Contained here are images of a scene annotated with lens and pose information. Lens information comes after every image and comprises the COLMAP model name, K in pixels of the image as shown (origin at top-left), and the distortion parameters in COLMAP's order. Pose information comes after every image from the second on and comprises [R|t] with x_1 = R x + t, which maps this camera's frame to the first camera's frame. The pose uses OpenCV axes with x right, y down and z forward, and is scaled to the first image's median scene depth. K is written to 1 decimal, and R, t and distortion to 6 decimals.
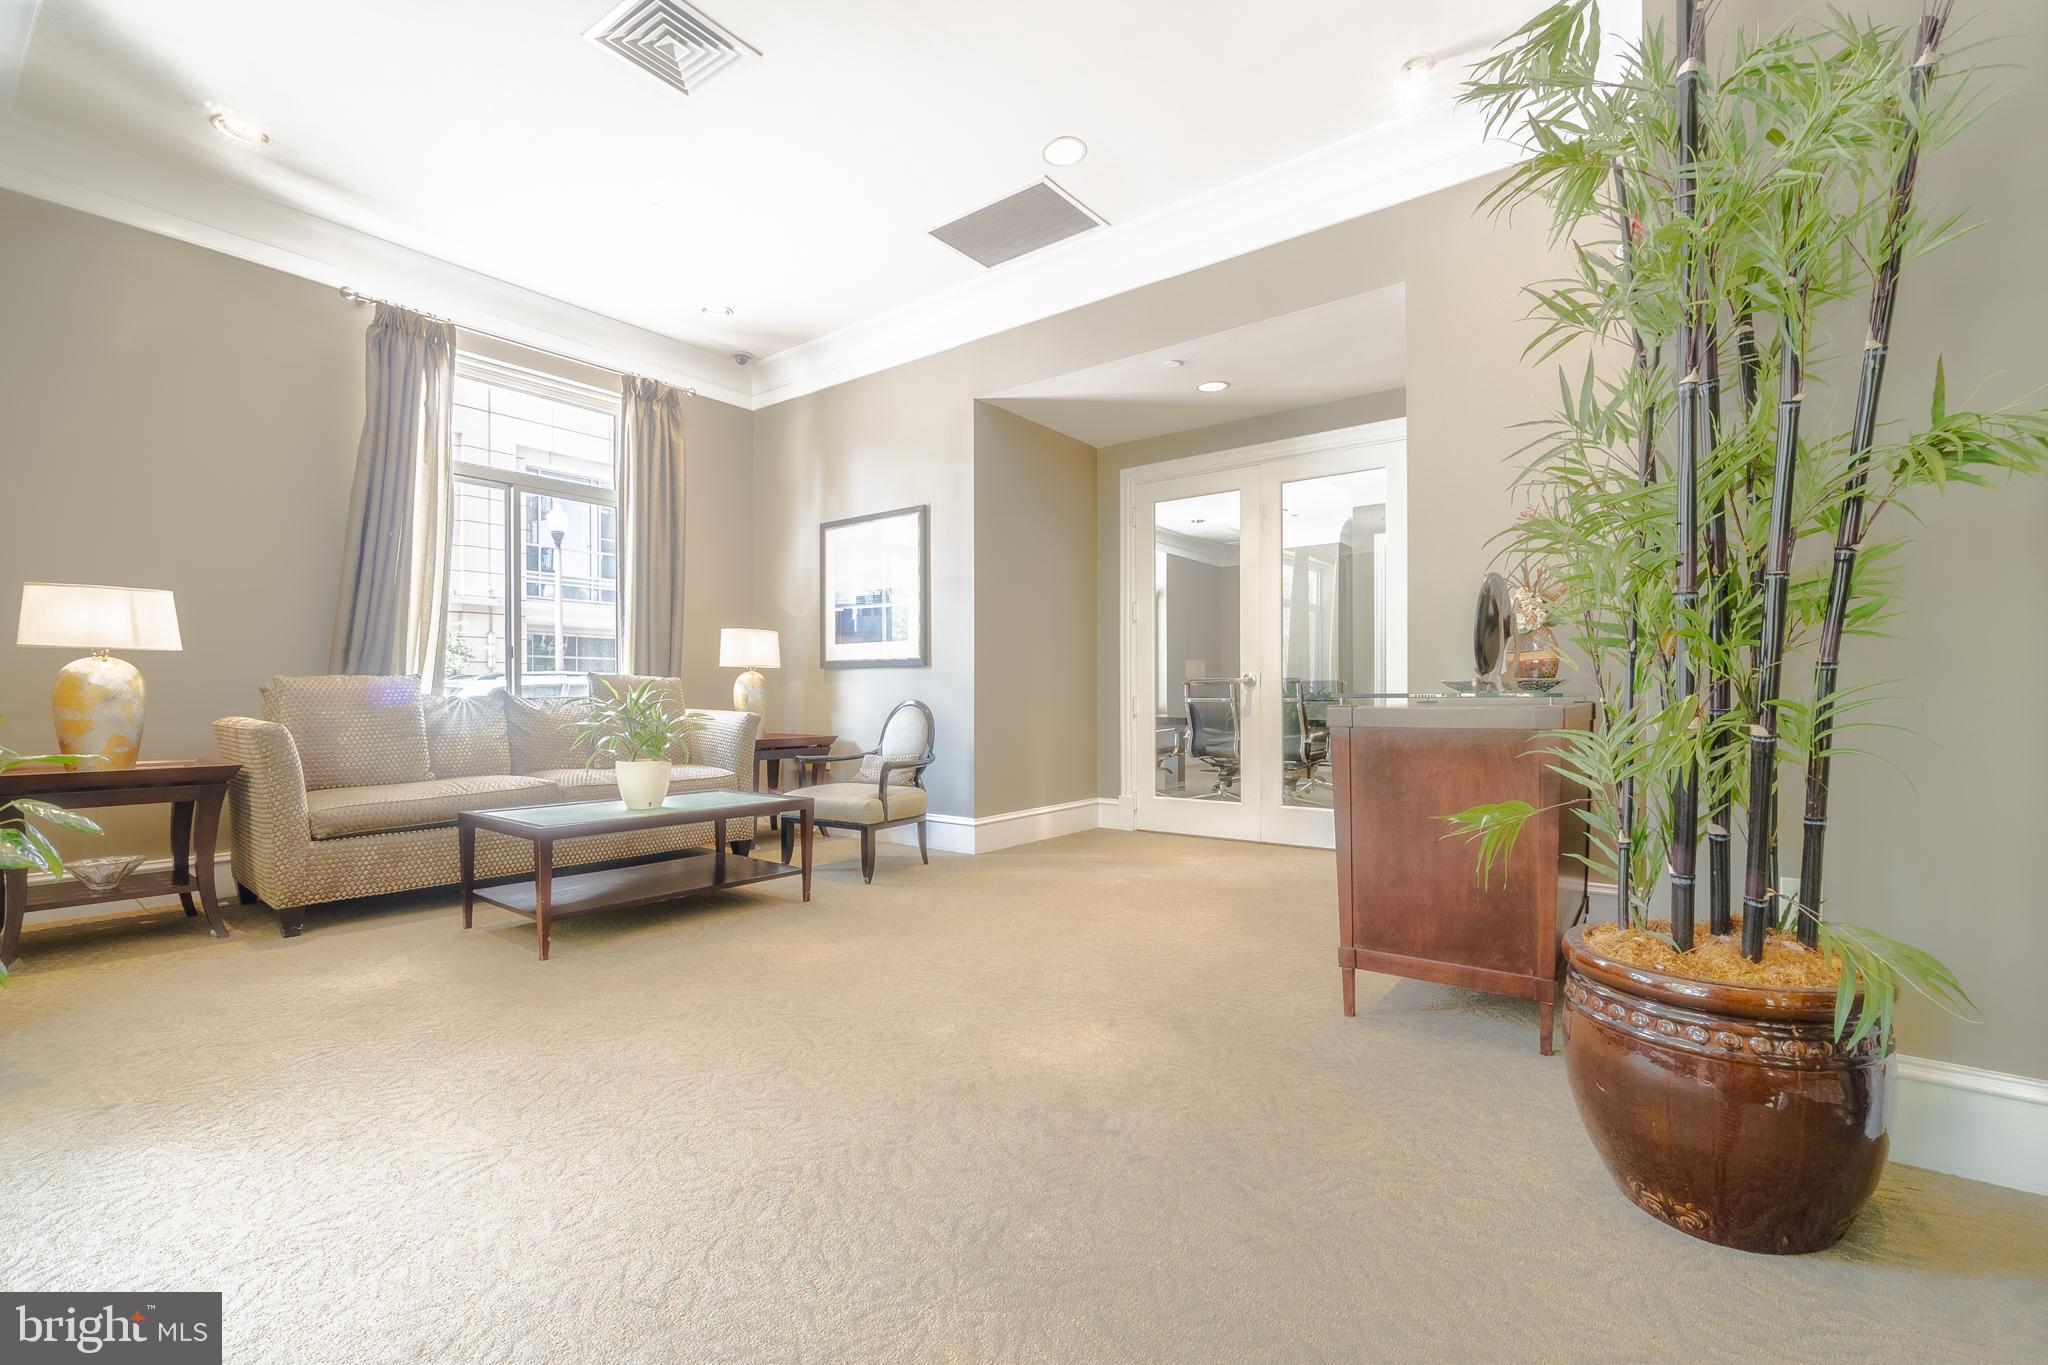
lens RADIAL K [[896.3, 0, 1029.0], [0, 896.3, 688.6], [0, 0, 1]] dist [0.001035, 0.000450]
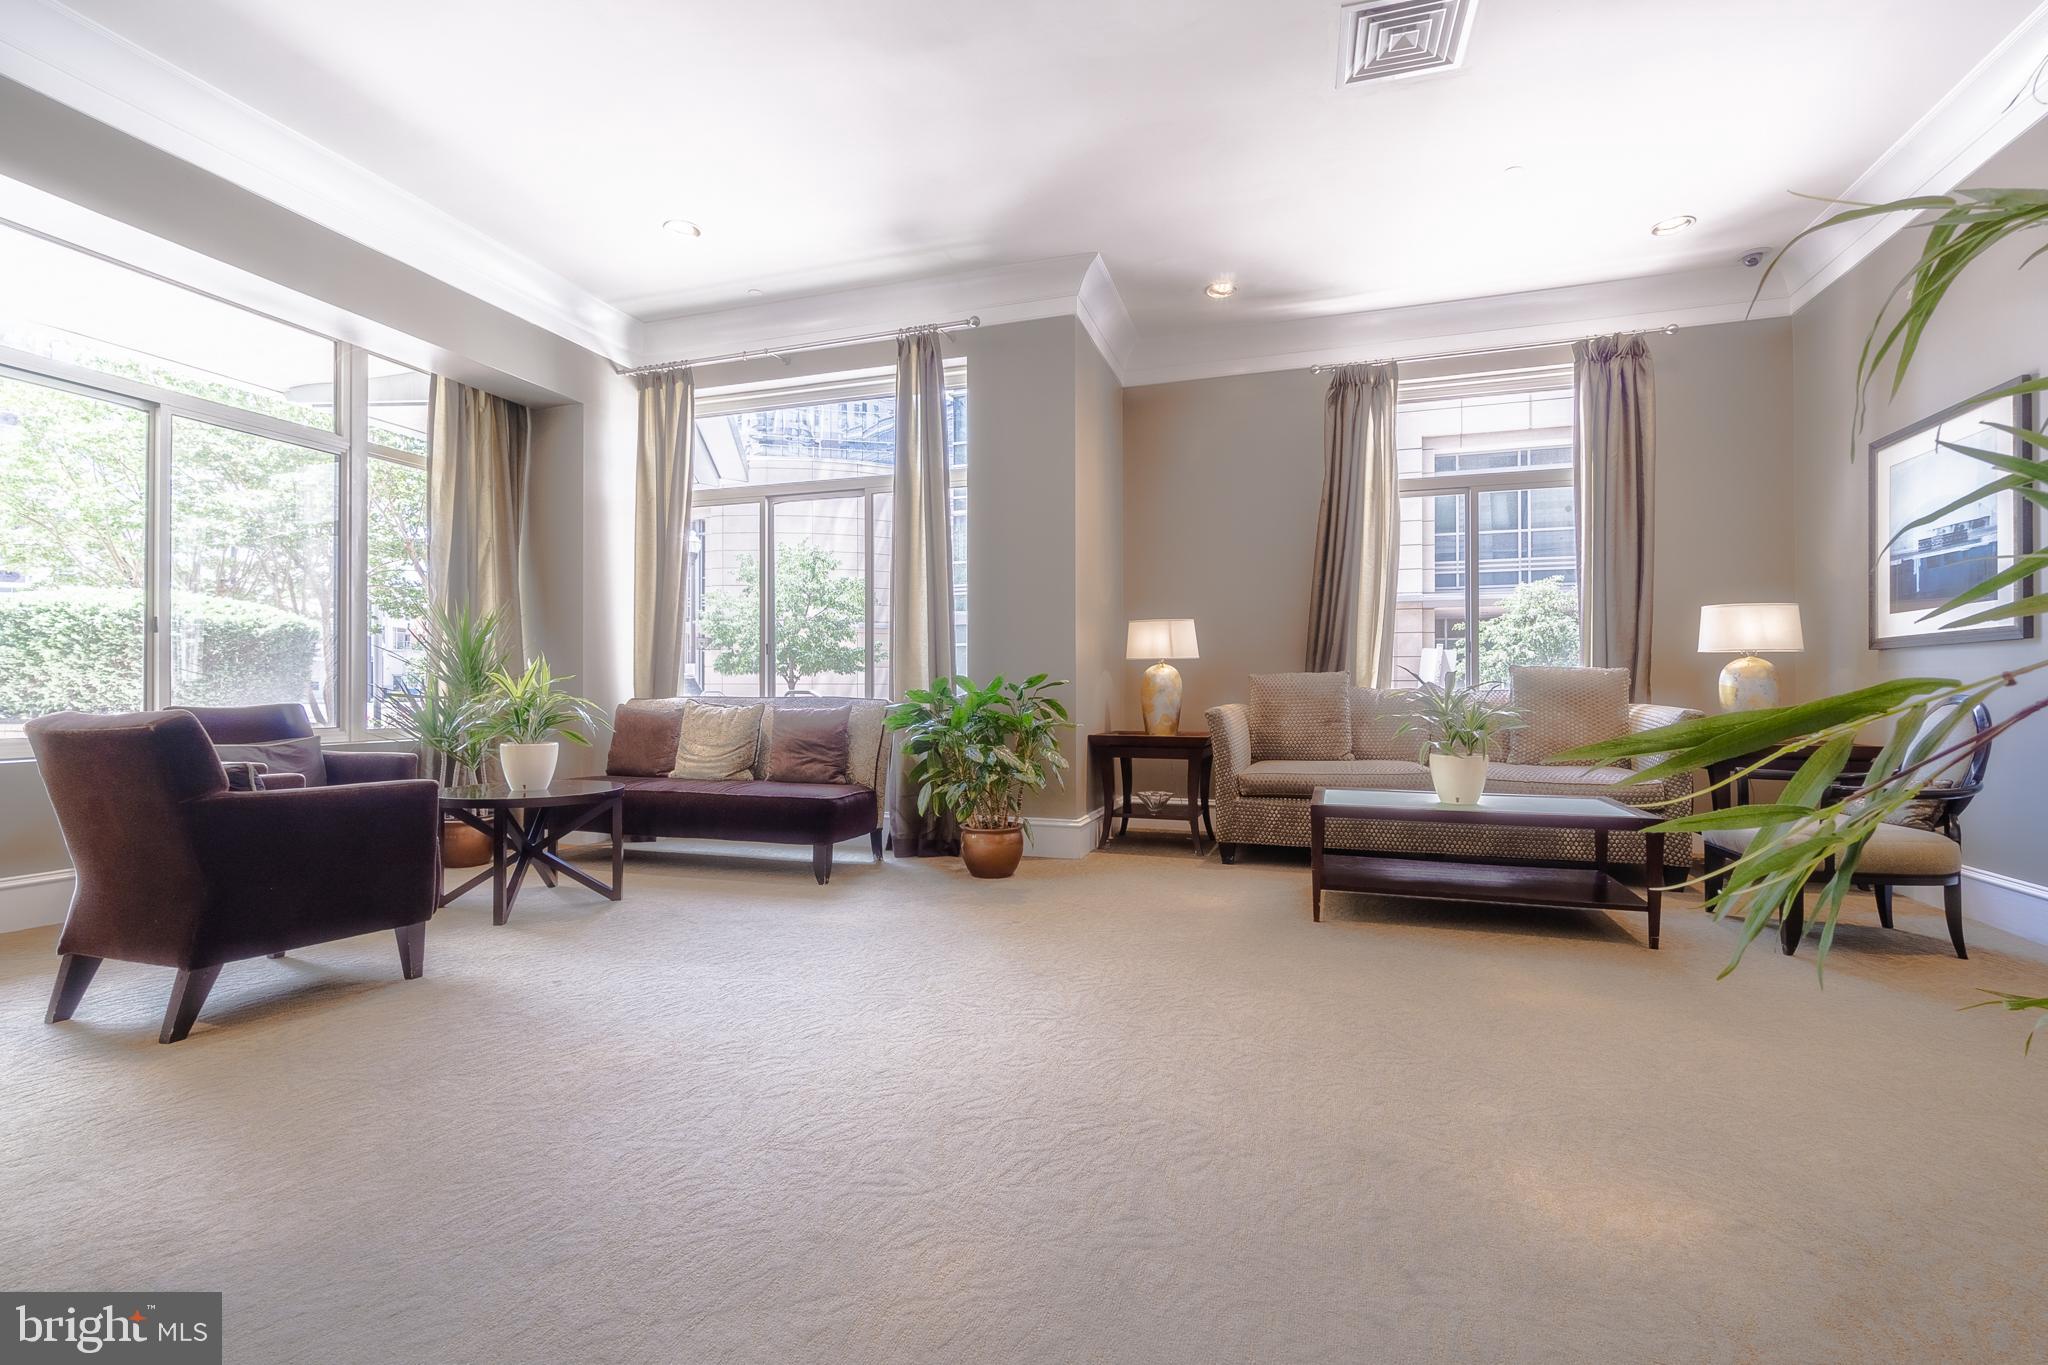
lens RADIAL K [[896.3, 0, 1030.0], [0, 896.3, 681.3], [0, 0, 1]] dist [0.001035, 0.000450]
pose [[0.335907, -0.006691, -0.941871, 0.269199], [0.008301, 0.999957, -0.004144, -0.000030], [0.941858, -0.006426, 0.335949, 0.181308]]
